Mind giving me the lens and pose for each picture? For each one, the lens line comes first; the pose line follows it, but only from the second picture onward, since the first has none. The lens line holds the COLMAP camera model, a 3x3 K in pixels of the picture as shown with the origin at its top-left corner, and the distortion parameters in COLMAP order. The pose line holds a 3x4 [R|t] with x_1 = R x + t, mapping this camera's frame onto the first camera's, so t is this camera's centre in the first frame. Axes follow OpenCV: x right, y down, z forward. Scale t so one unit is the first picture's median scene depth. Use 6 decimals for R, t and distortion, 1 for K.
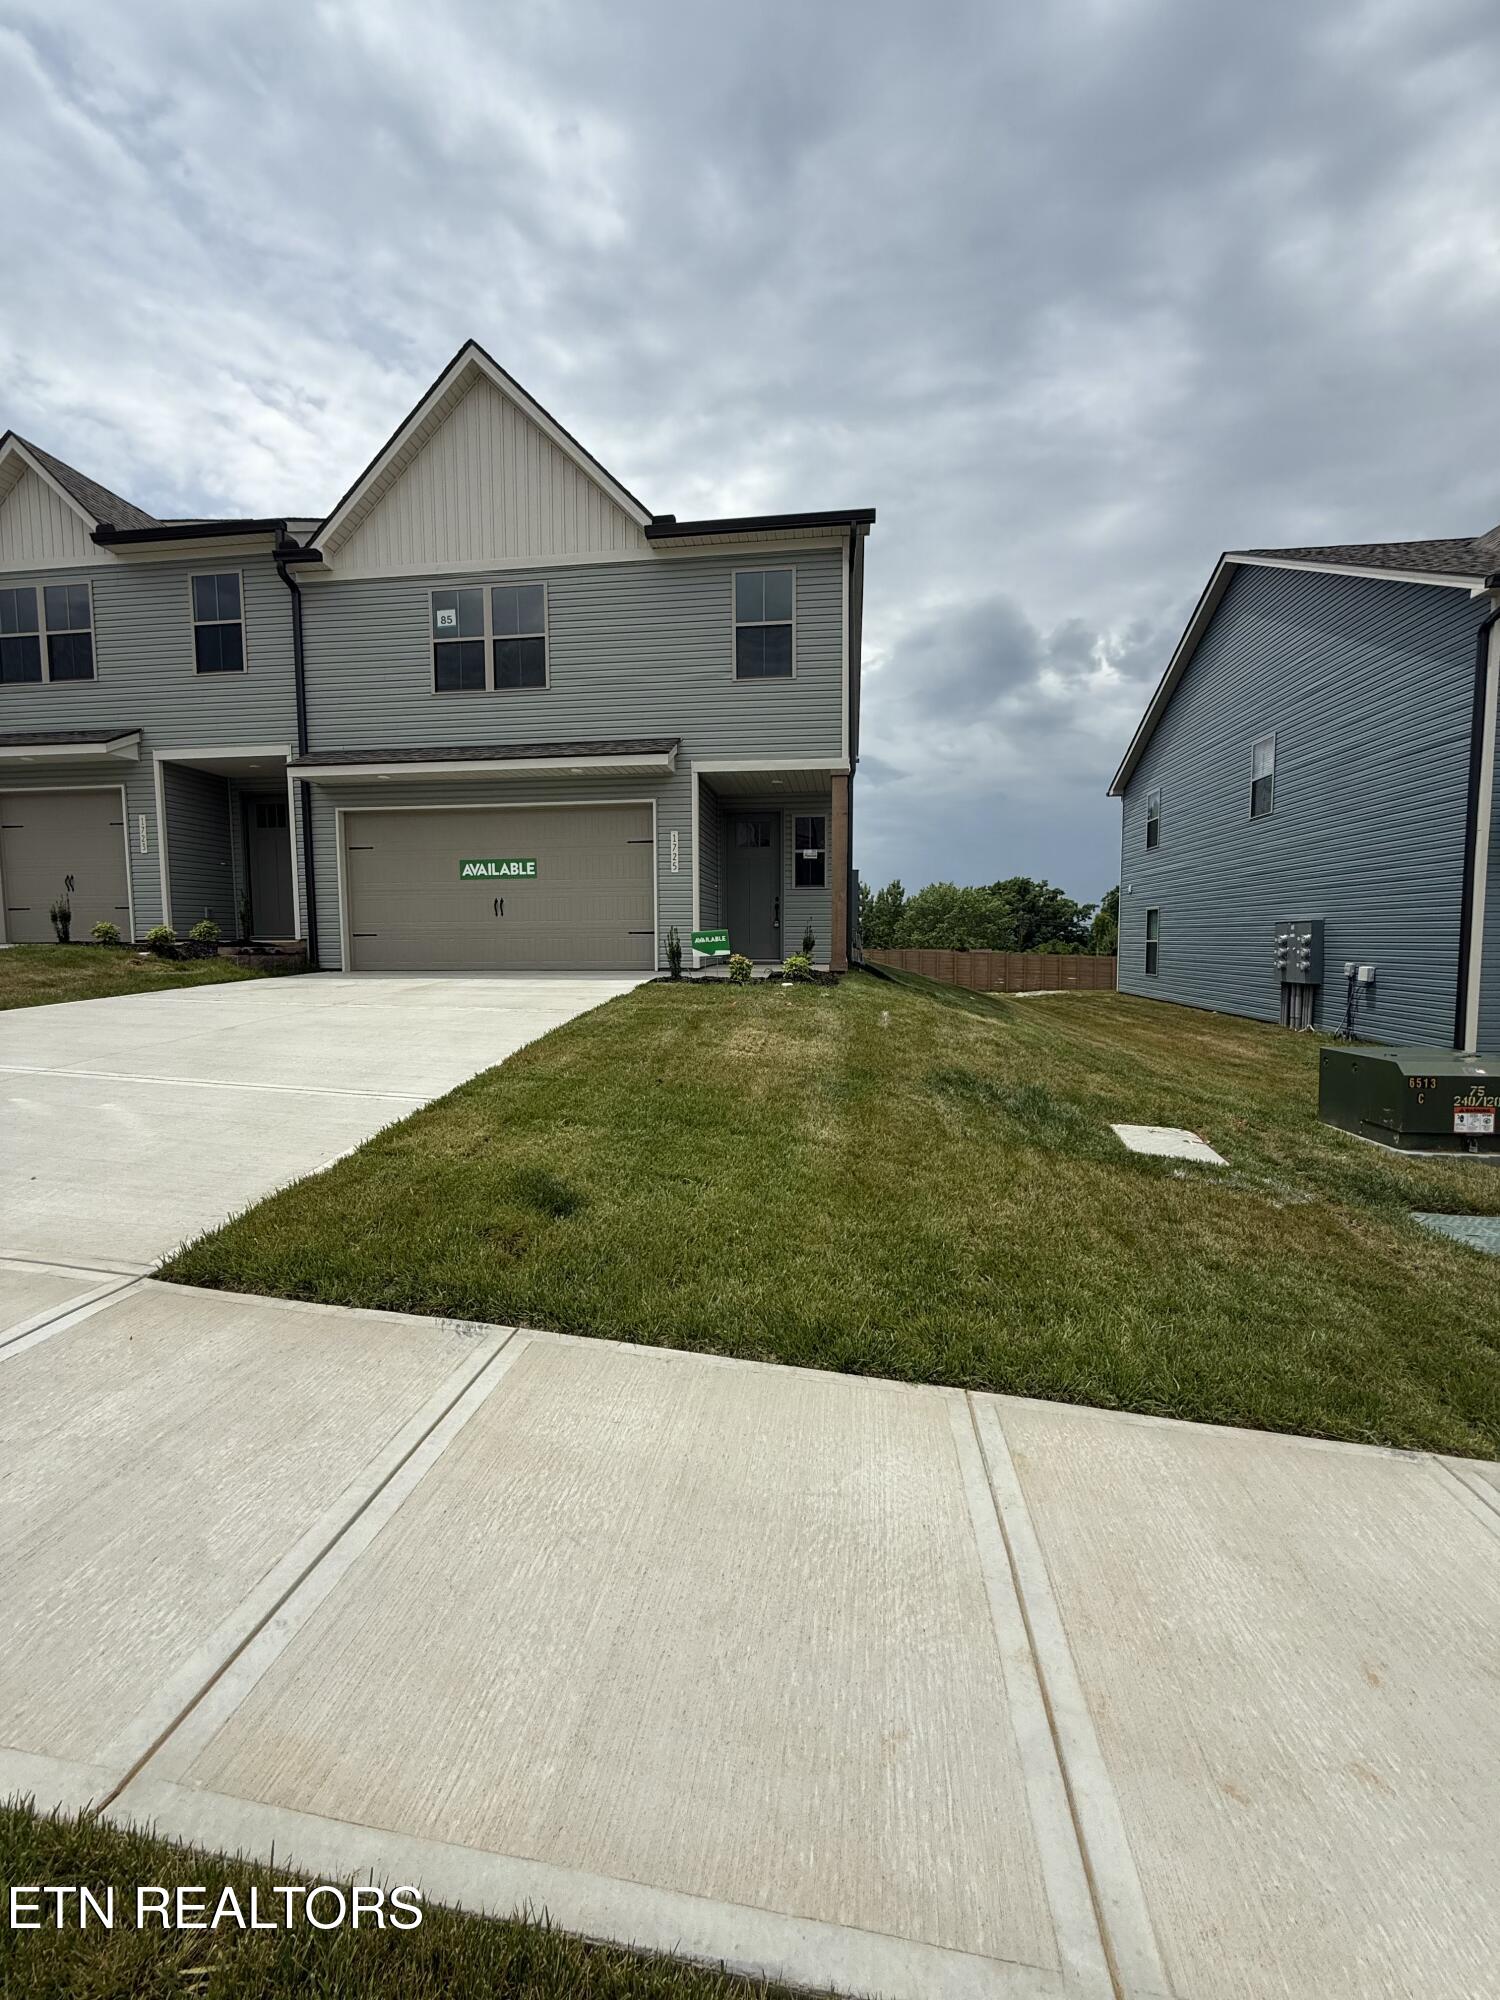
lens RADIAL K [[797.6, 0, 750.0], [0, 797.6, 1000.0], [0, 0, 1]] dist [0.000964, -0.000615]
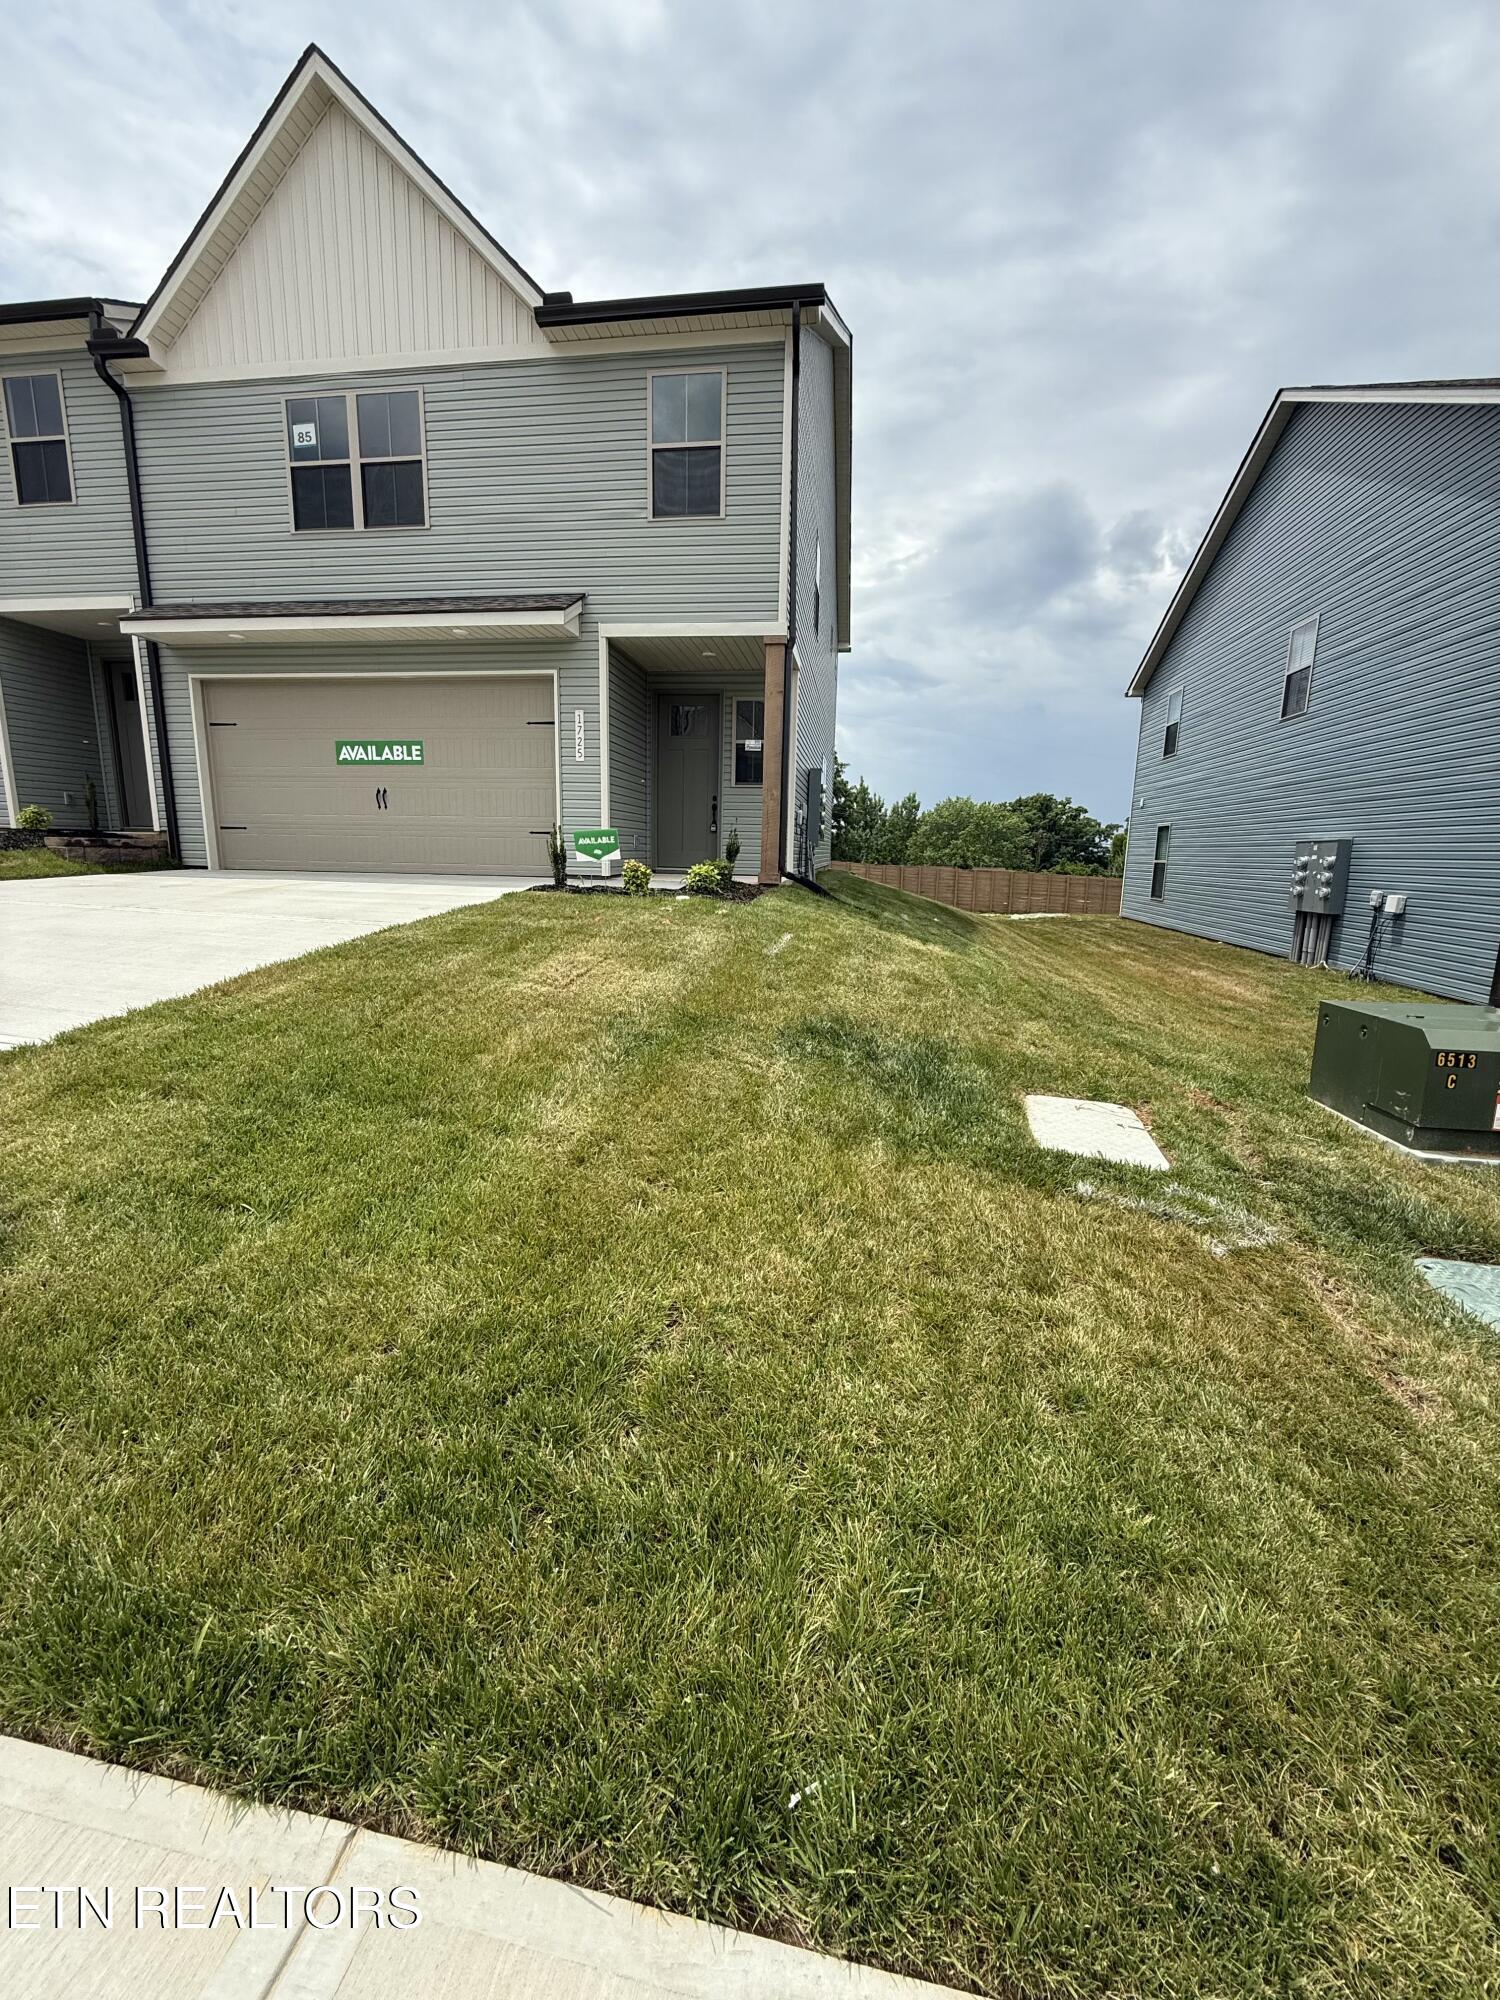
lens RADIAL K [[797.6, 0, 750.0], [0, 797.6, 1000.0], [0, 0, 1]] dist [0.000964, -0.000615]
pose [[0.999445, 0.029085, -0.016232, 0.106308], [-0.027179, 0.993850, 0.107345, -0.003919], [0.019254, -0.106845, 0.994089, 0.136204]]
